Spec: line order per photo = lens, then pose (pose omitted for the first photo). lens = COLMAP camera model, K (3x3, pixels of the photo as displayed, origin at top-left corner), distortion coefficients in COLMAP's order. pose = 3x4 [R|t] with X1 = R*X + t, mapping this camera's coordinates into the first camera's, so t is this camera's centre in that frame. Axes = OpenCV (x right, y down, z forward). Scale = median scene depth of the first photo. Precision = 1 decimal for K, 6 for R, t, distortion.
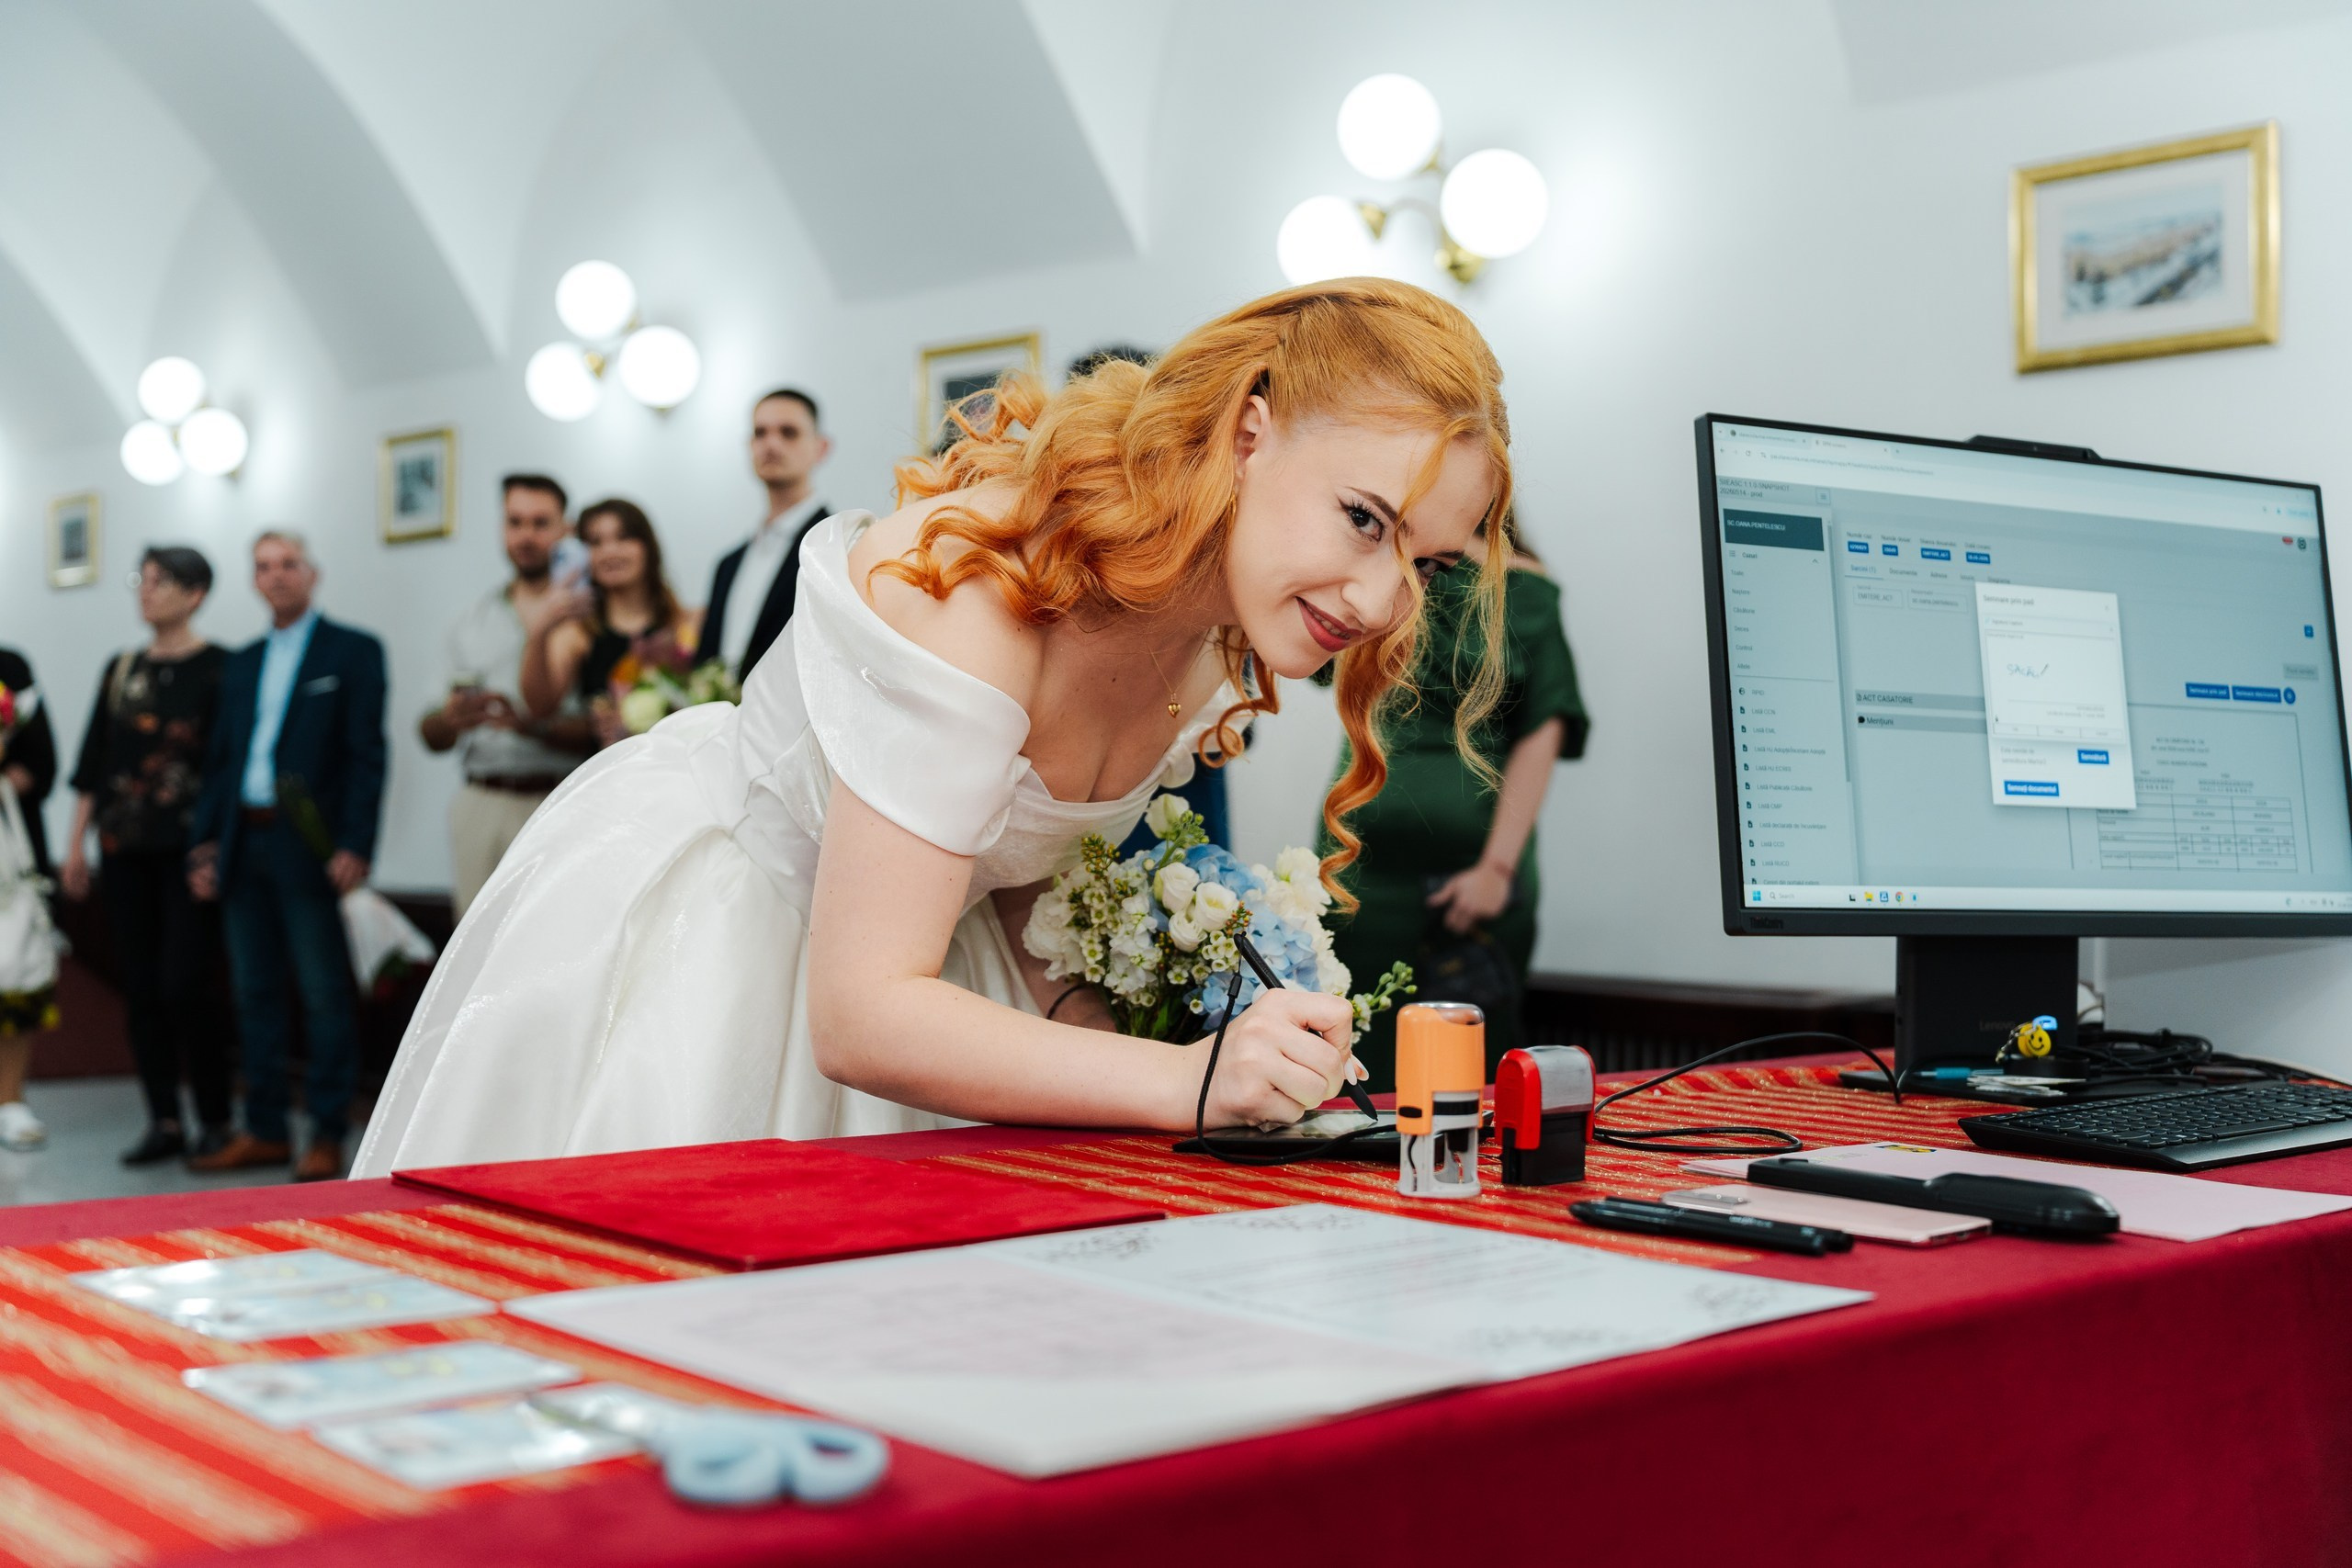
lens RADIAL K [[2456.9, 0, 1192.9], [0, 2456.9, 798.6], [0, 0, 1]] dist [-0.040325, 0.000000]
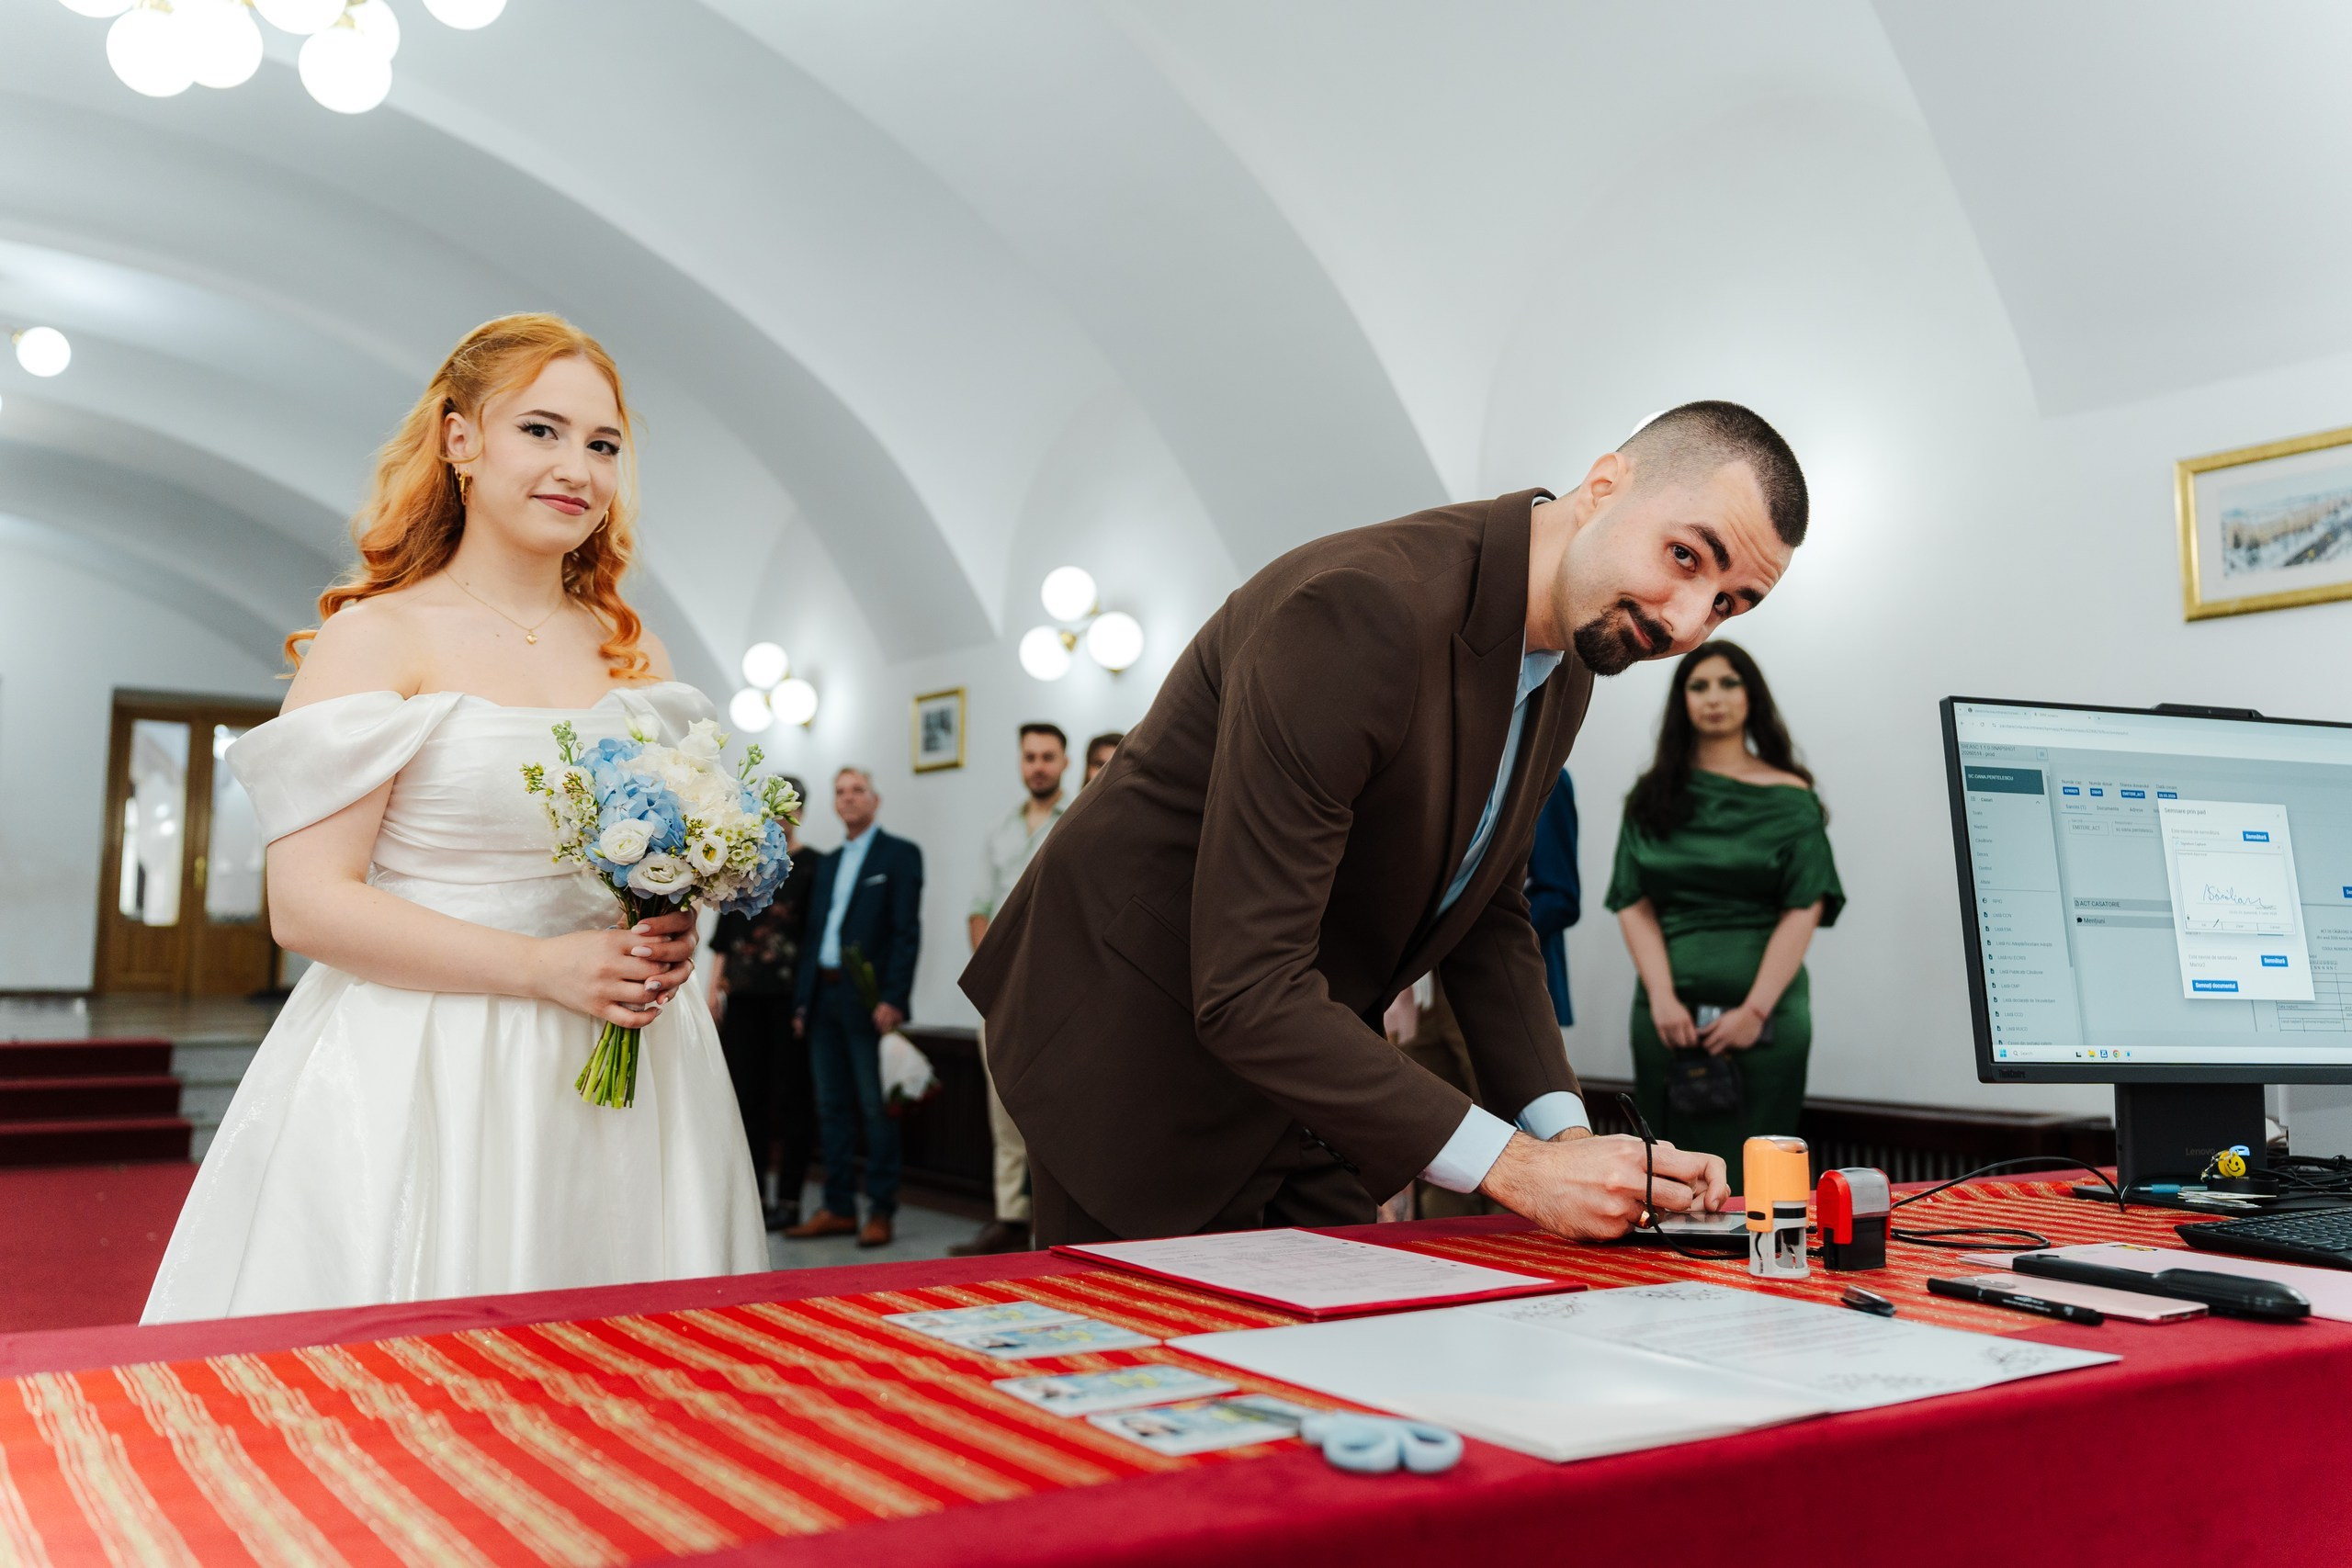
lens RADIAL K [[1894.8, 0, 1191.3], [0, 1894.8, 795.9], [0, 0, 1]] dist [-0.025820, 0.029524]
pose [[0.986466, -0.020823, -0.162637, -0.036305], [0.007401, 0.996547, -0.082700, -0.017966], [0.163798, 0.080377, 0.983214, -0.097389]]
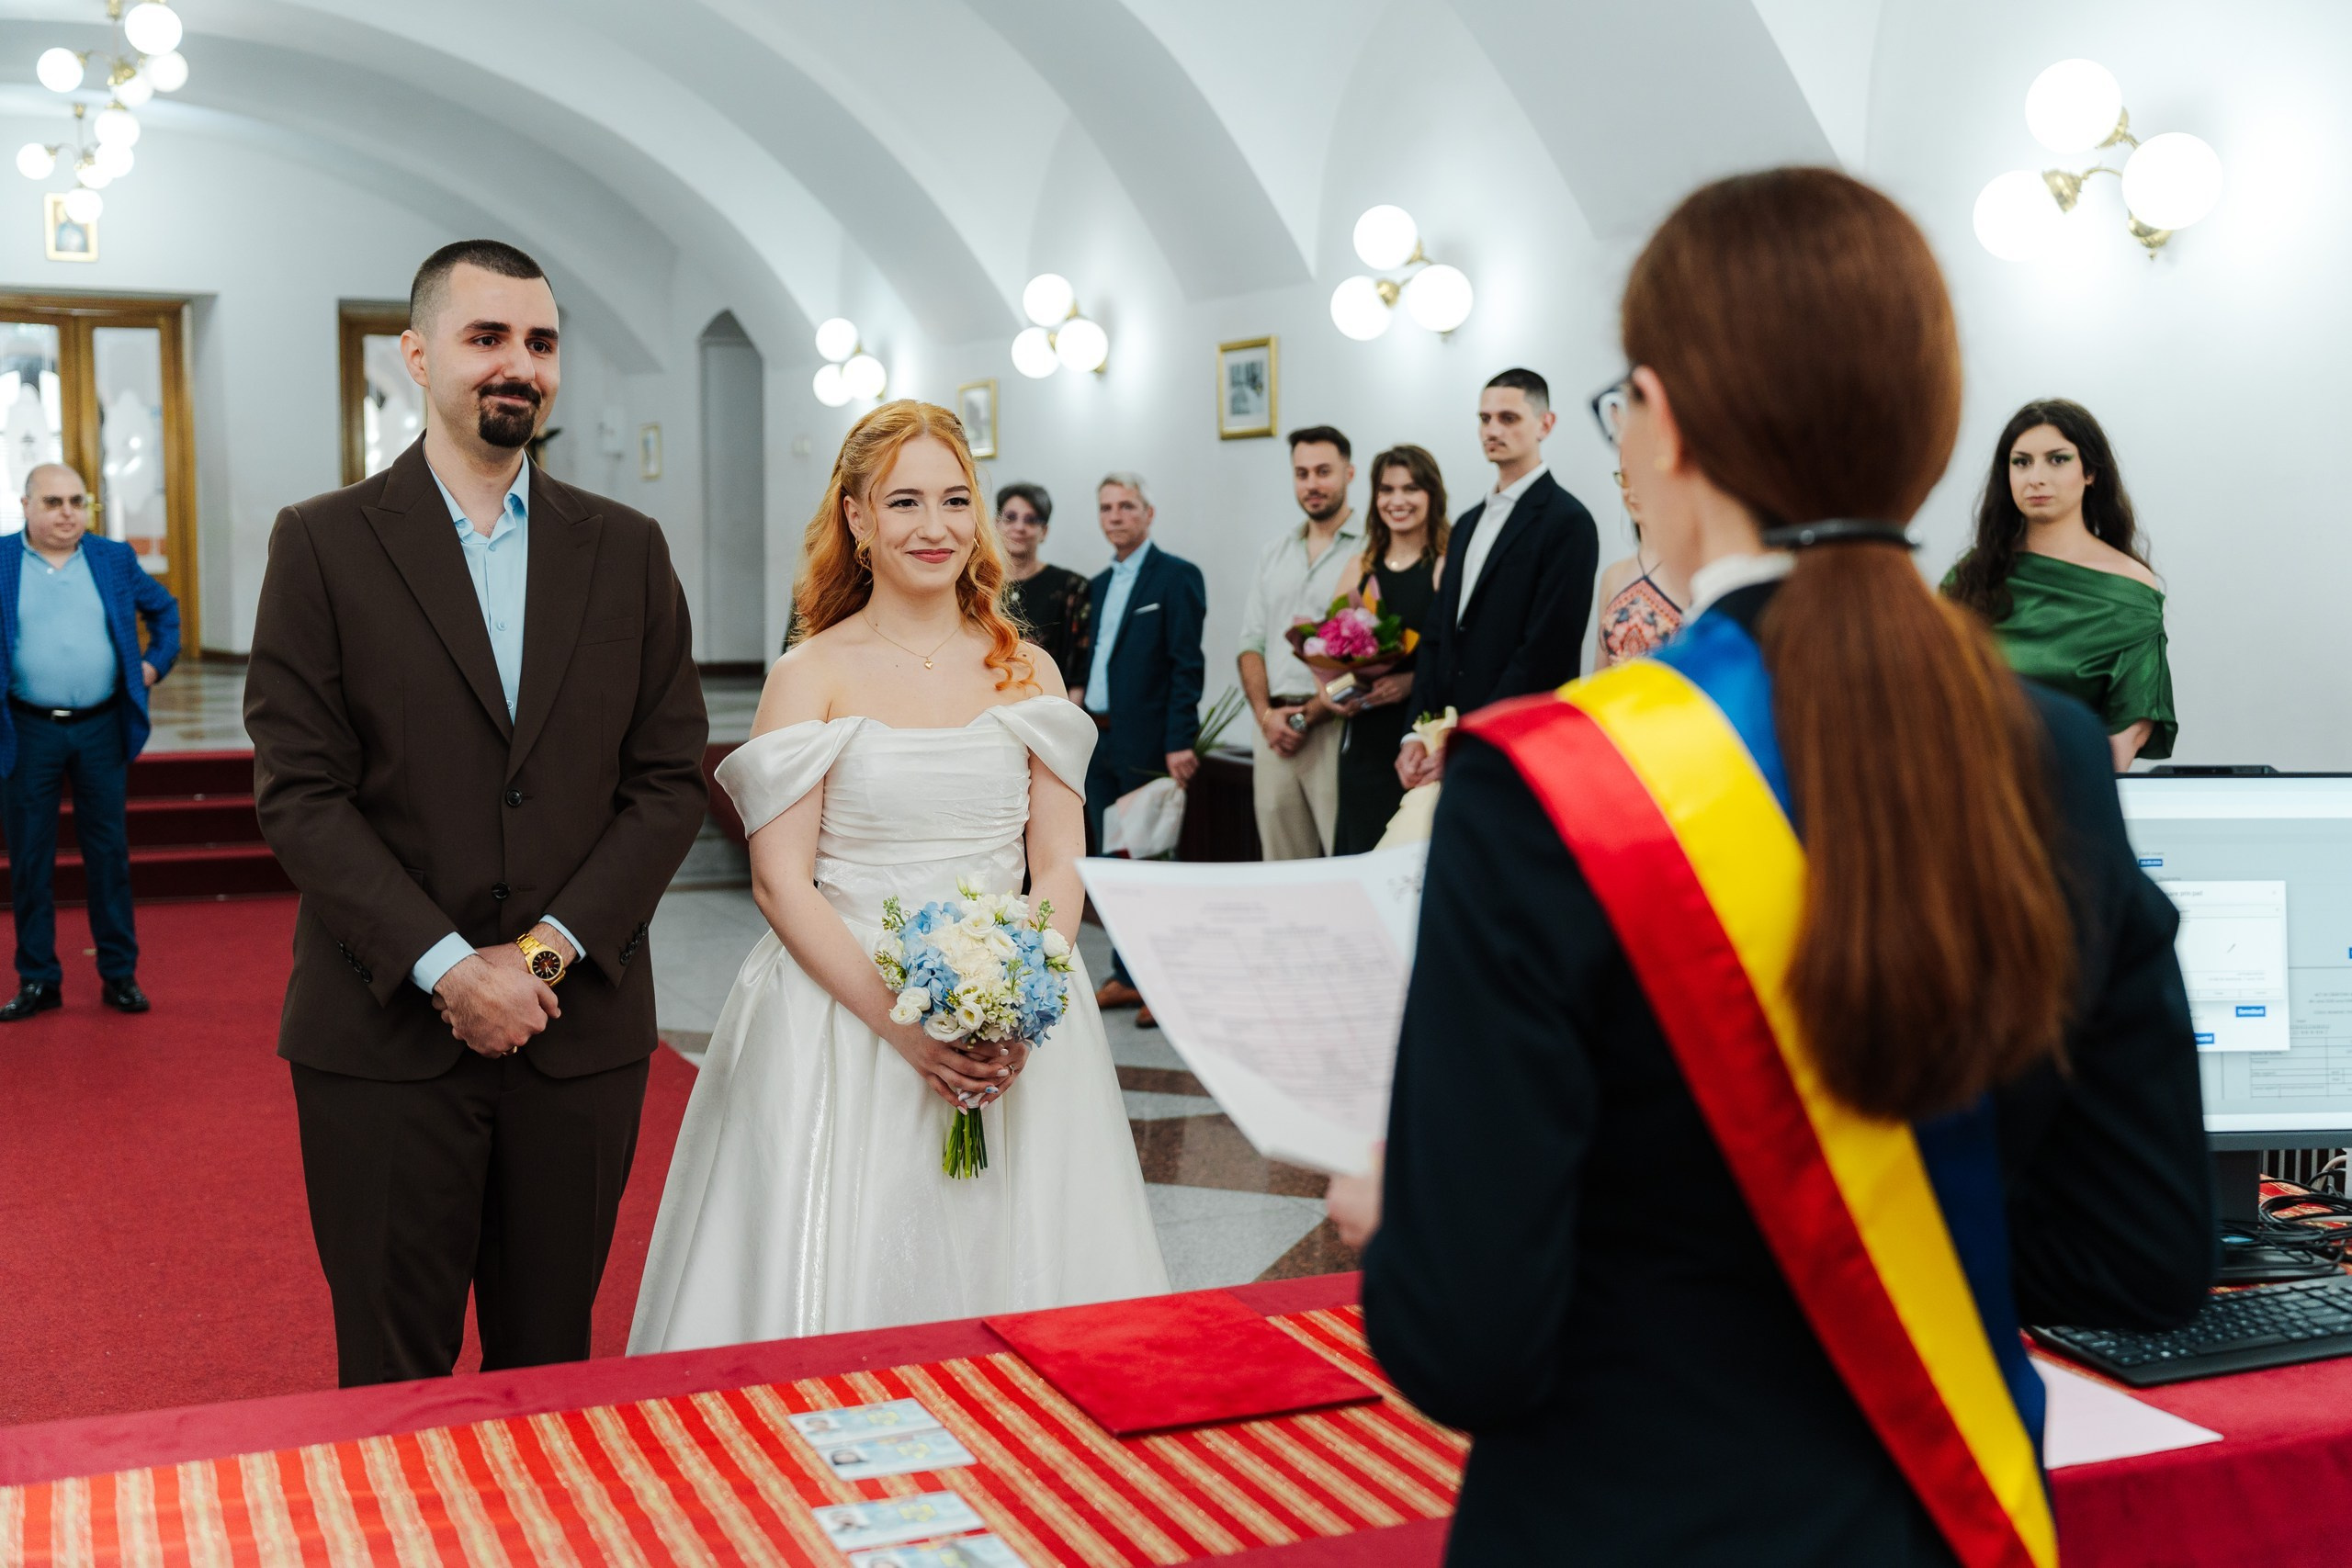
lens RADIAL K [[2456.9, 0, 1190.9], [0, 2456.9, 843.0], [0, 0, 1]] dist [-0.040325, 0.000000]
pose [[0.934852, 0.022447, -0.354328, 0.377409], [0.021914, 0.992448, 0.120690, -0.345325], [0.354361, -0.120592, 0.927300, -0.487228]]
